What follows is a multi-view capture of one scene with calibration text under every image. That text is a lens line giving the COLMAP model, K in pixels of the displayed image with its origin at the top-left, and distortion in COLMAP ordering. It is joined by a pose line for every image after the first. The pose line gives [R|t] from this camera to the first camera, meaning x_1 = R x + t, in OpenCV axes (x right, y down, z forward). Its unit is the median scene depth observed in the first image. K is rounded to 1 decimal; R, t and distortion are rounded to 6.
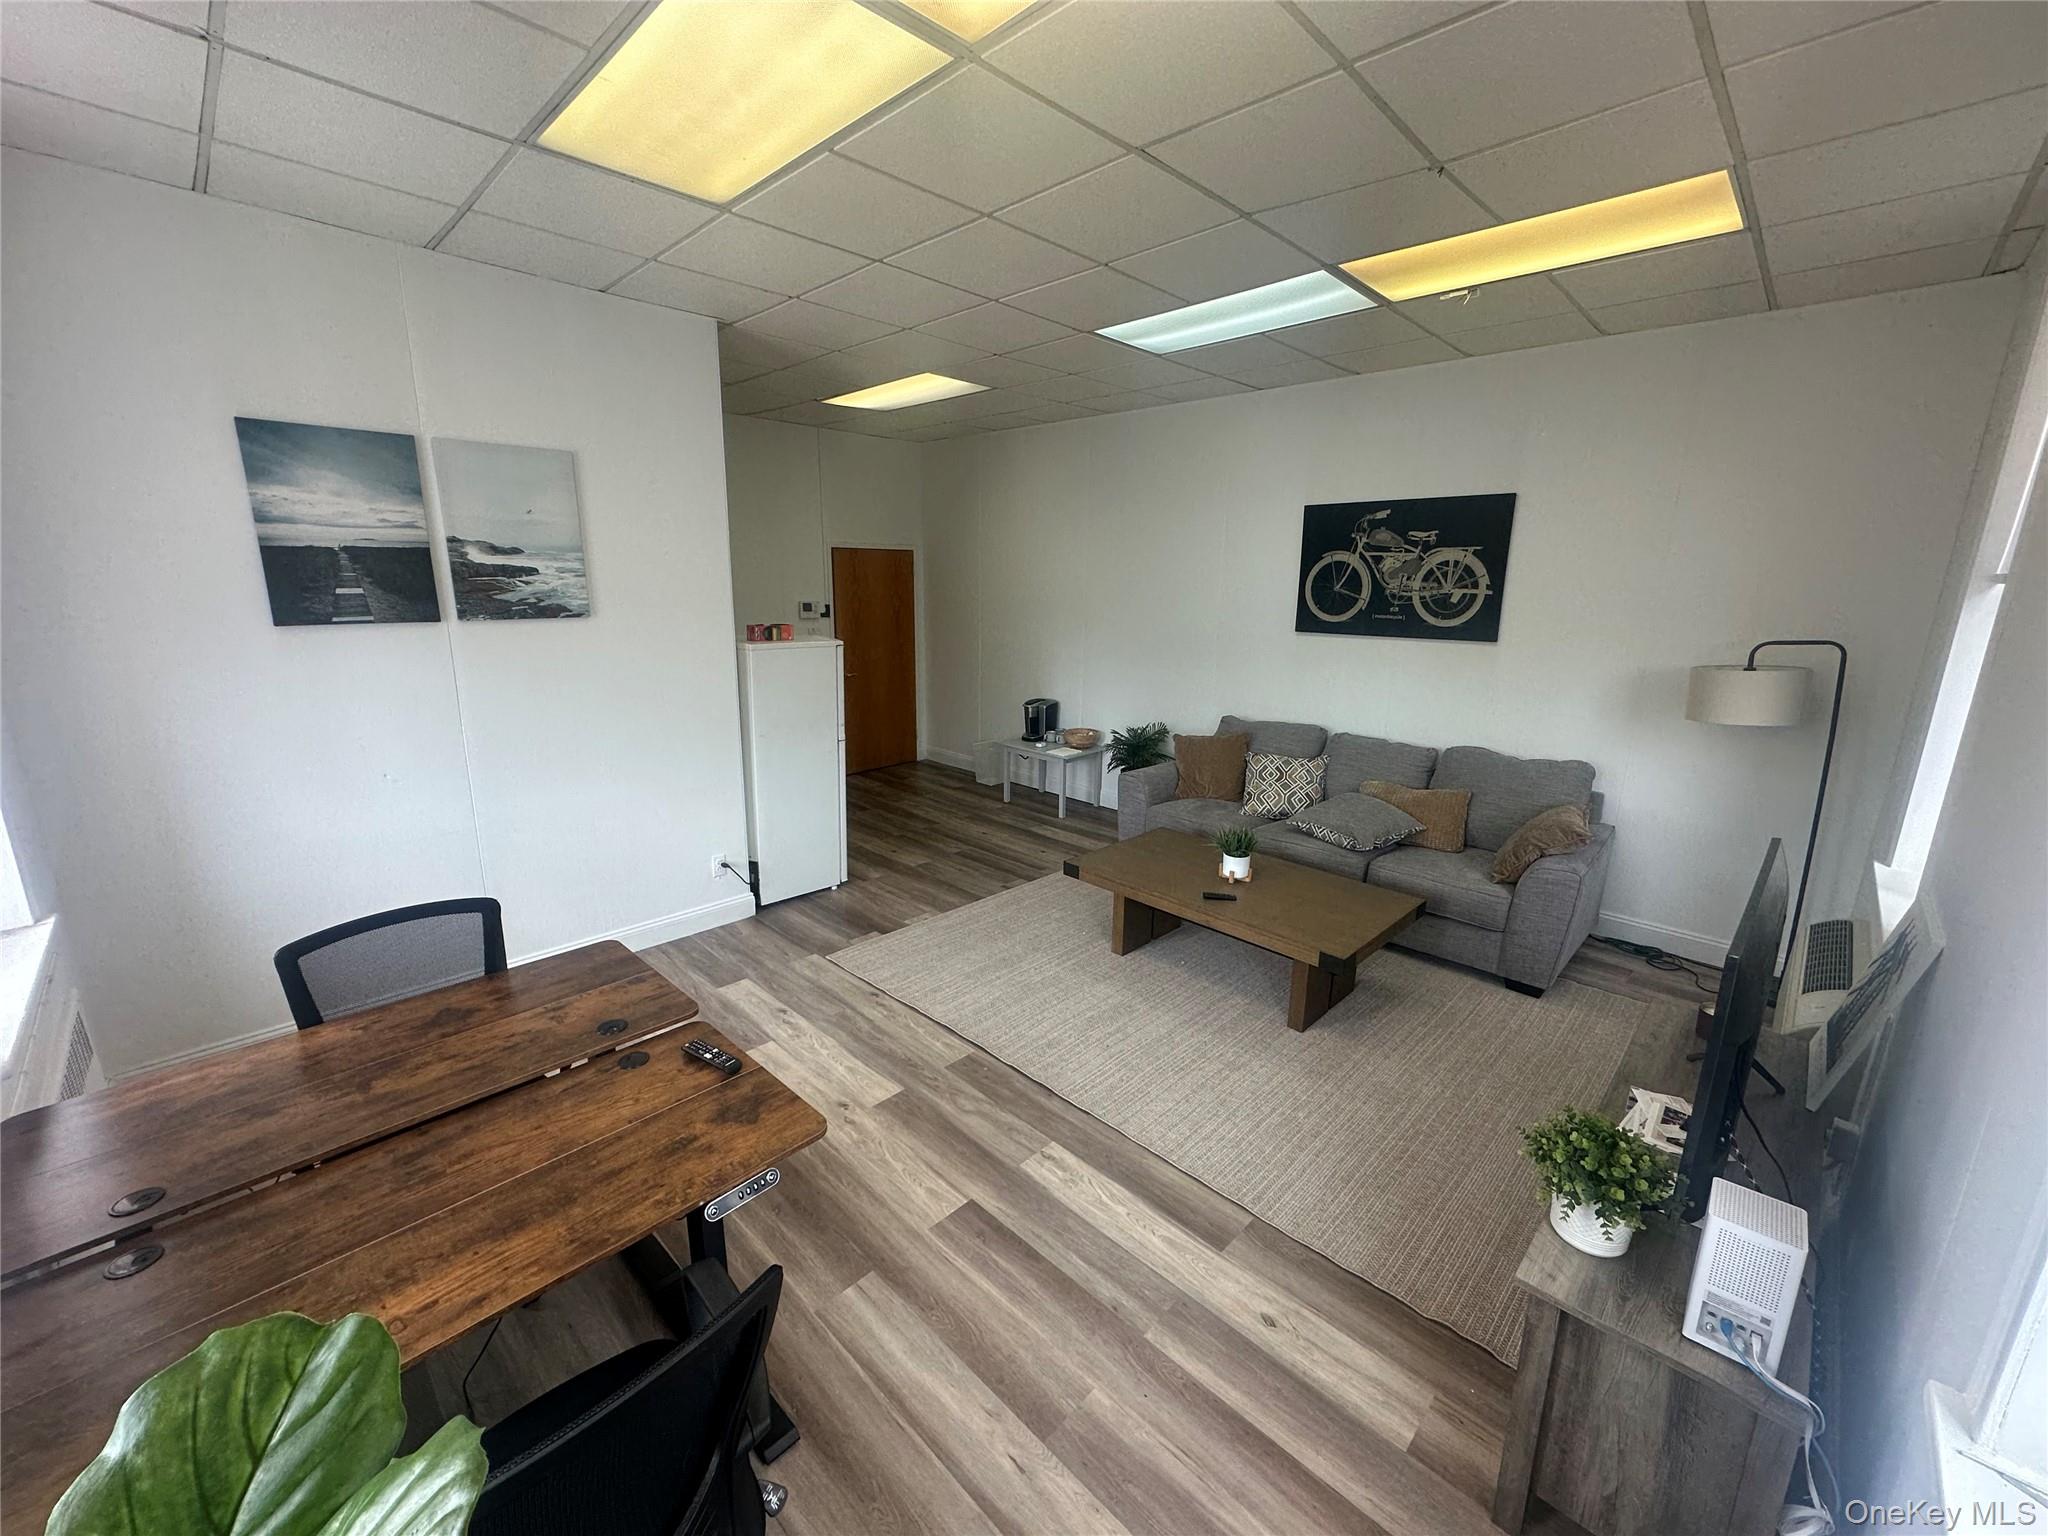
lens RADIAL K [[817.9, 0, 1020.8], [0, 817.9, 768.3], [0, 0, 1]] dist [0.000078, -0.000578]
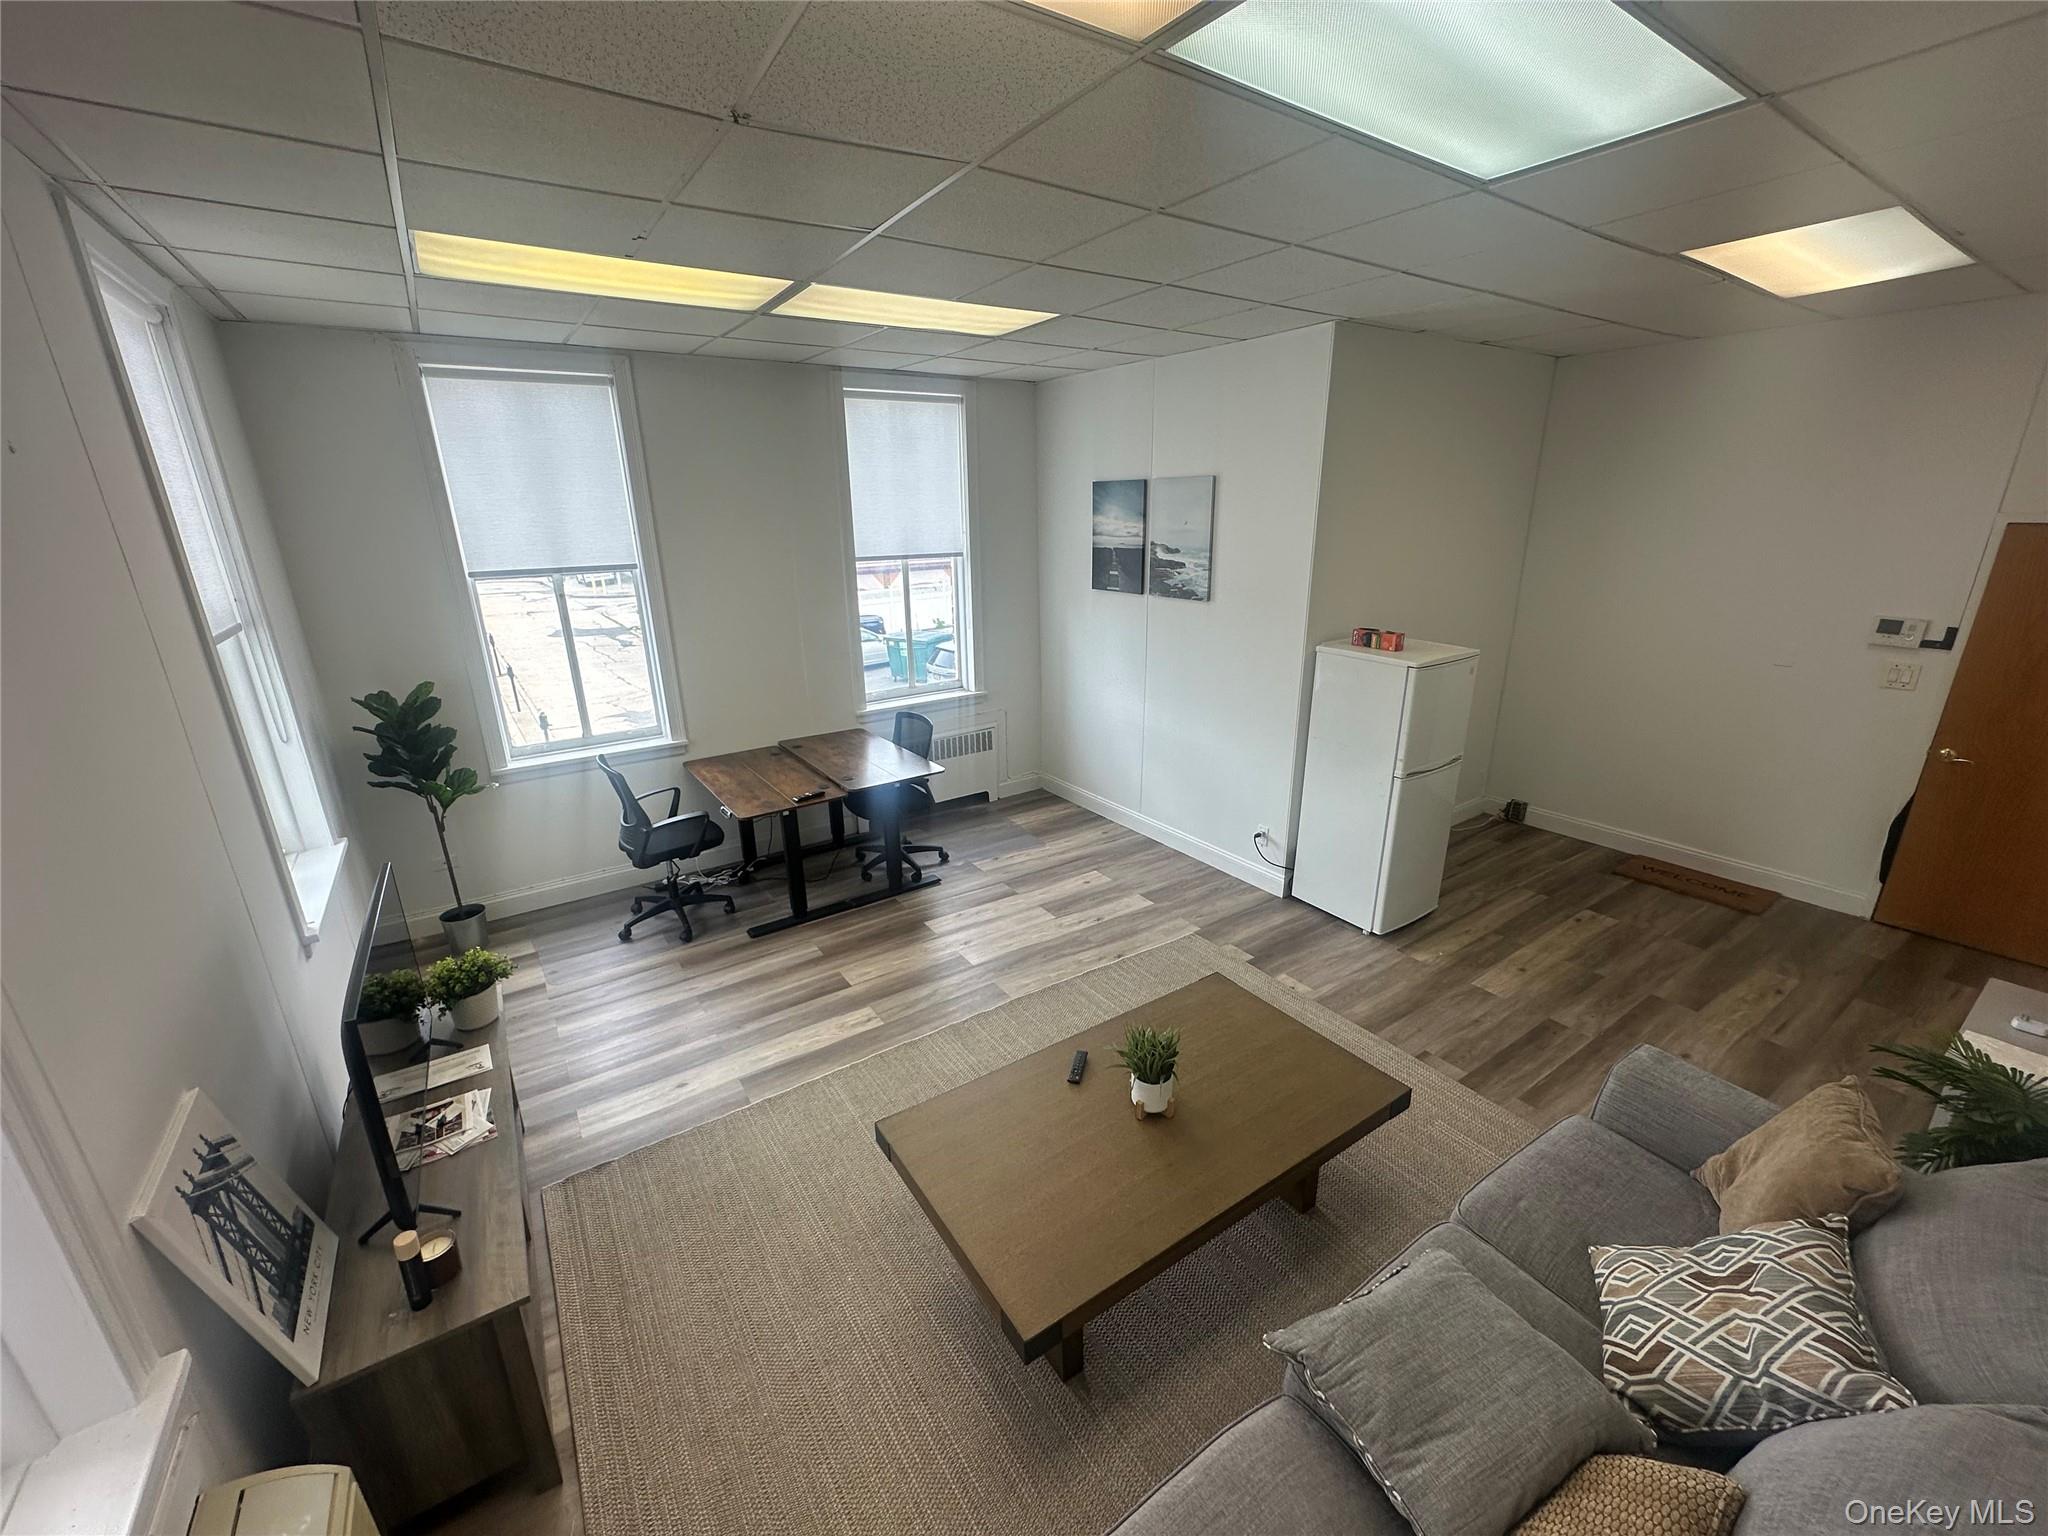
lens RADIAL K [[817.9, 0, 1021.5], [0, 817.9, 765.4], [0, 0, 1]] dist [0.000078, -0.000578]
pose [[-0.195680, 0.291442, -0.936360, 0.908450], [-0.214423, 0.919001, 0.330849, -0.340483], [0.956939, 0.265517, -0.117338, 1.019331]]
